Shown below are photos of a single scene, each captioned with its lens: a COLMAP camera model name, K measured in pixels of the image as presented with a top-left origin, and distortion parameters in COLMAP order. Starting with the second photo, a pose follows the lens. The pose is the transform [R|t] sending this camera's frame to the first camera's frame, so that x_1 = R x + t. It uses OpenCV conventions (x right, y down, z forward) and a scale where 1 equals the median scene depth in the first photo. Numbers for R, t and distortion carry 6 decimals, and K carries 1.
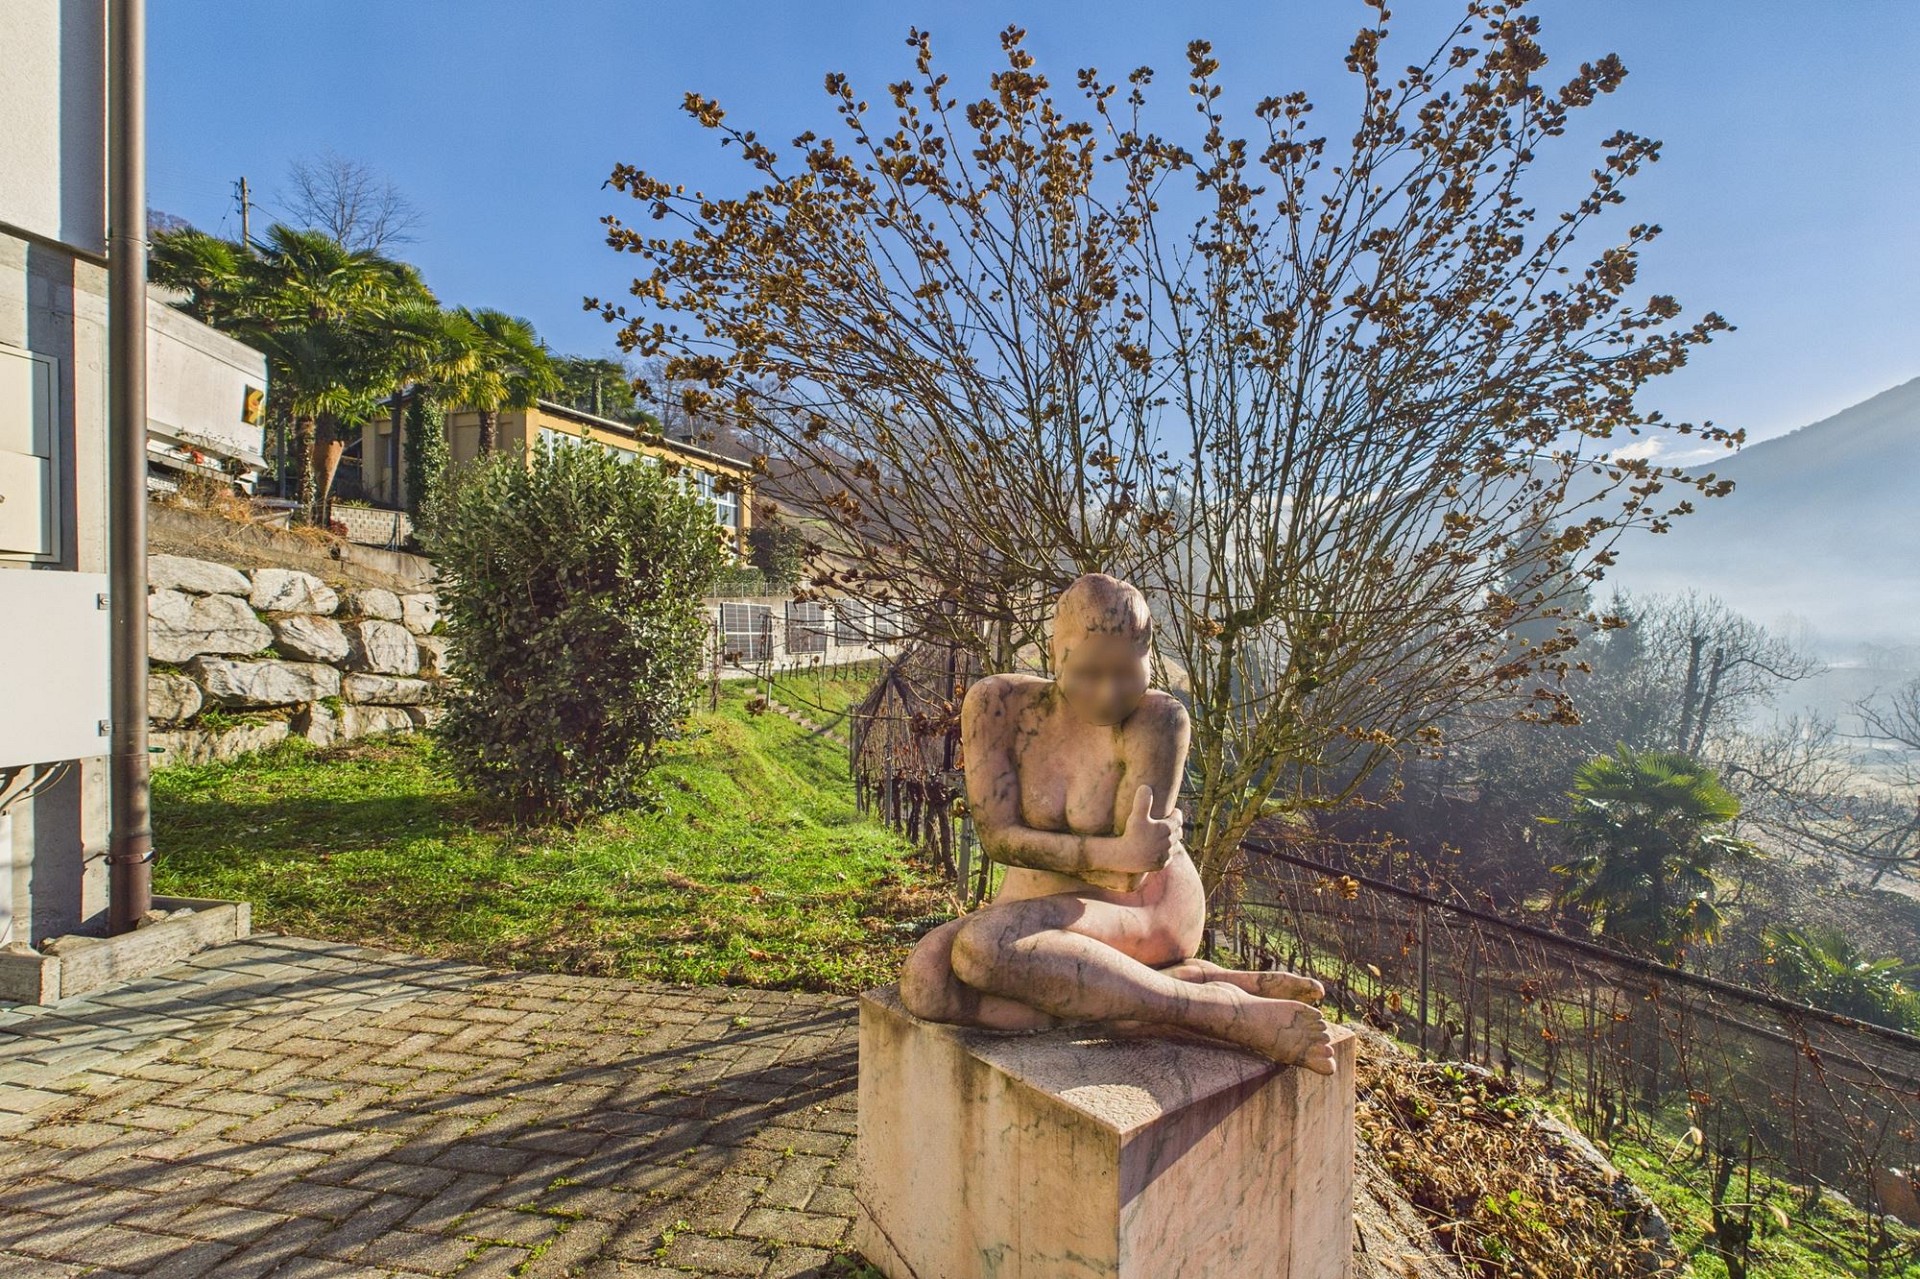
lens RADIAL K [[982.7, 0, 951.6], [0, 982.7, 637.8], [0, 0, 1]] dist [-0.003148, -0.000274]
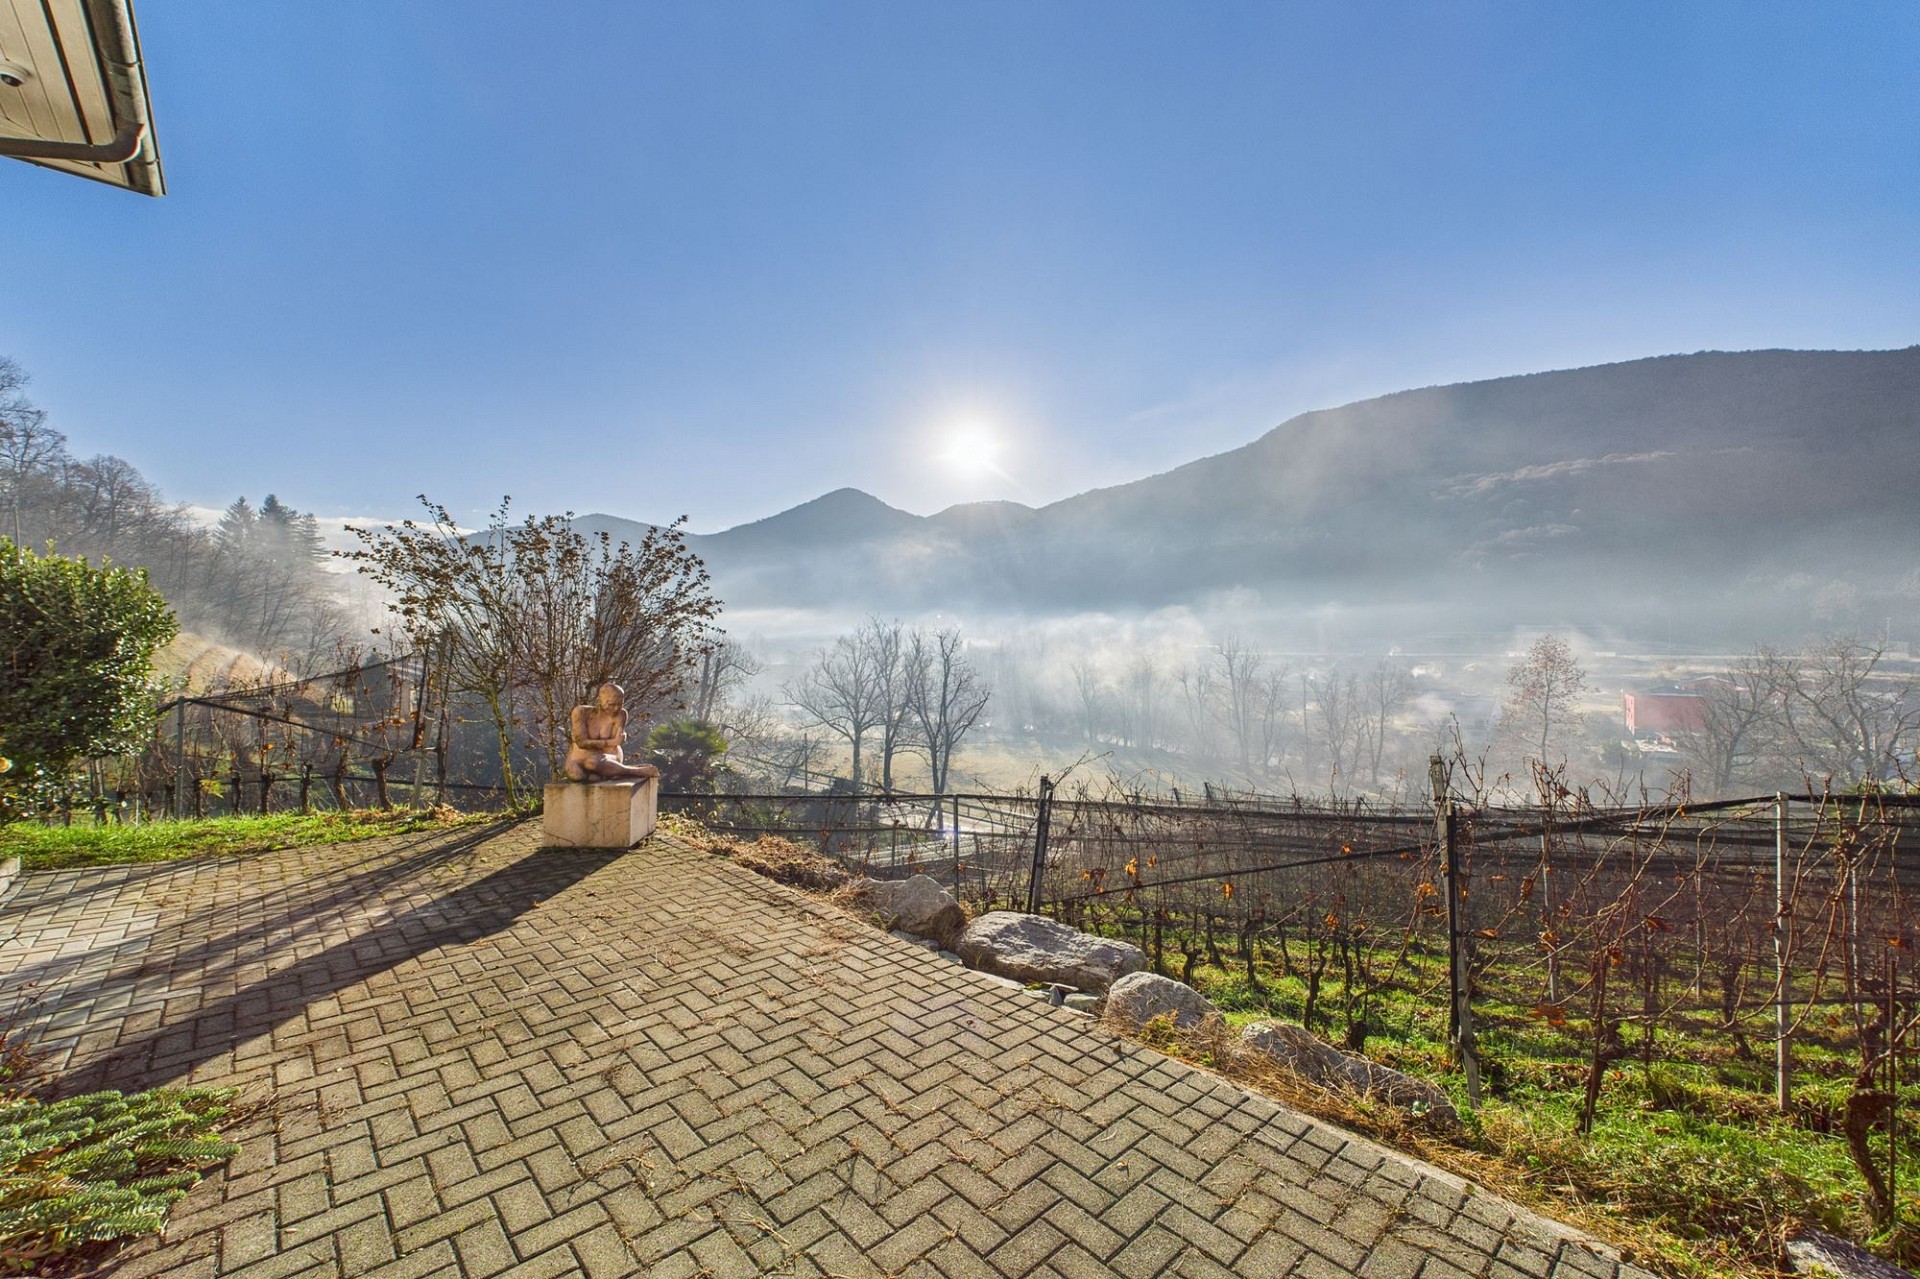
lens RADIAL K [[772.2, 0, 967.5], [0, 772.2, 642.6], [0, 0, 1]] dist [-0.000995, -0.000085]
pose [[0.560698, 0.008409, 0.827978, -0.982624], [-0.007892, 0.999957, -0.004812, -0.129032], [-0.827983, -0.003836, 0.560740, -1.256175]]
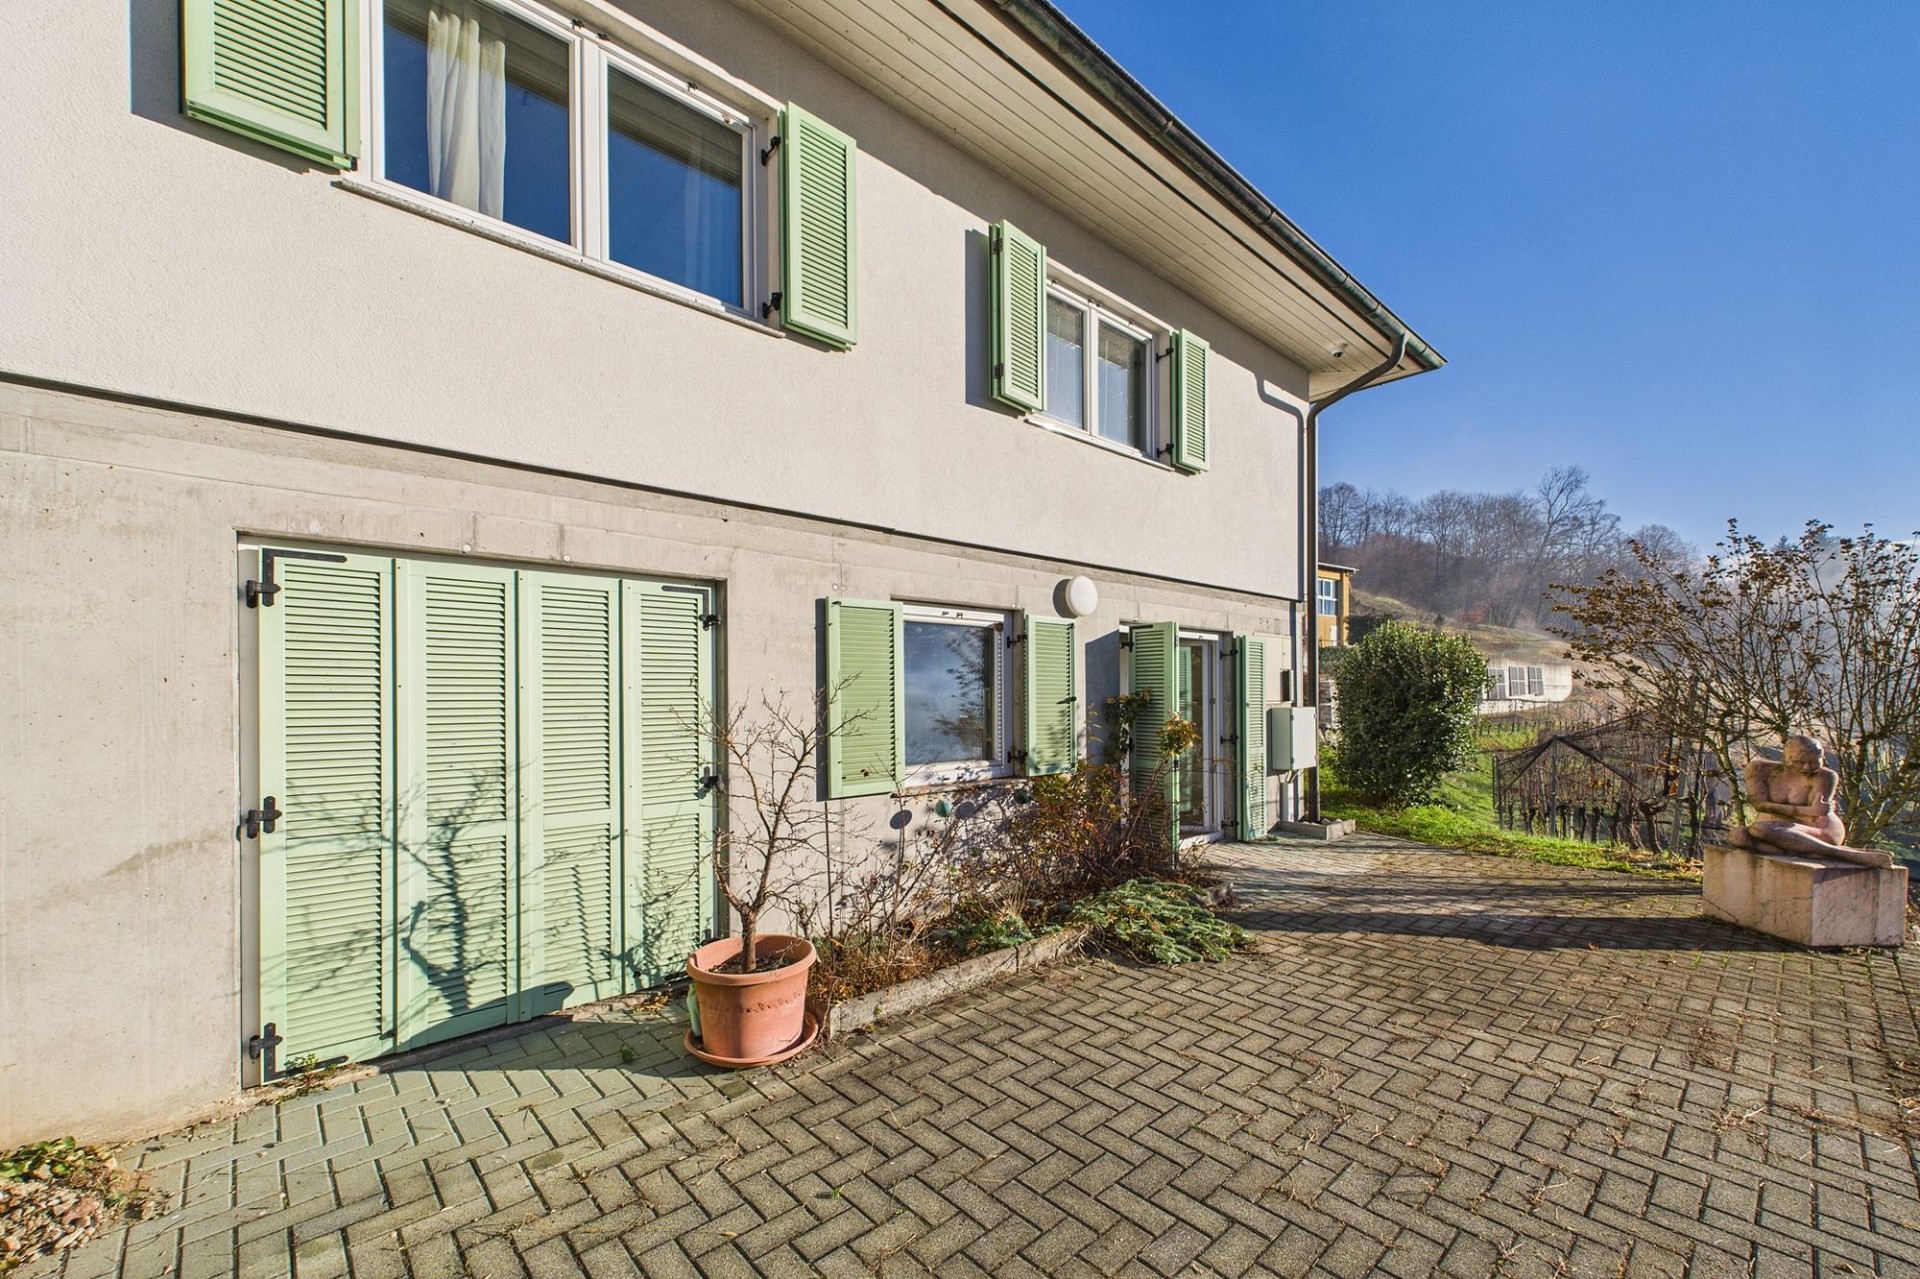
lens RADIAL K [[772.2, 0, 942.5], [0, 772.2, 691.8], [0, 0, 1]] dist [-0.000995, -0.000085]
pose [[0.806689, 0.000844, -0.590976, -0.376416], [0.000274, 0.999998, 0.001803, -0.118214], [0.590977, -0.001616, 0.806687, -1.647813]]
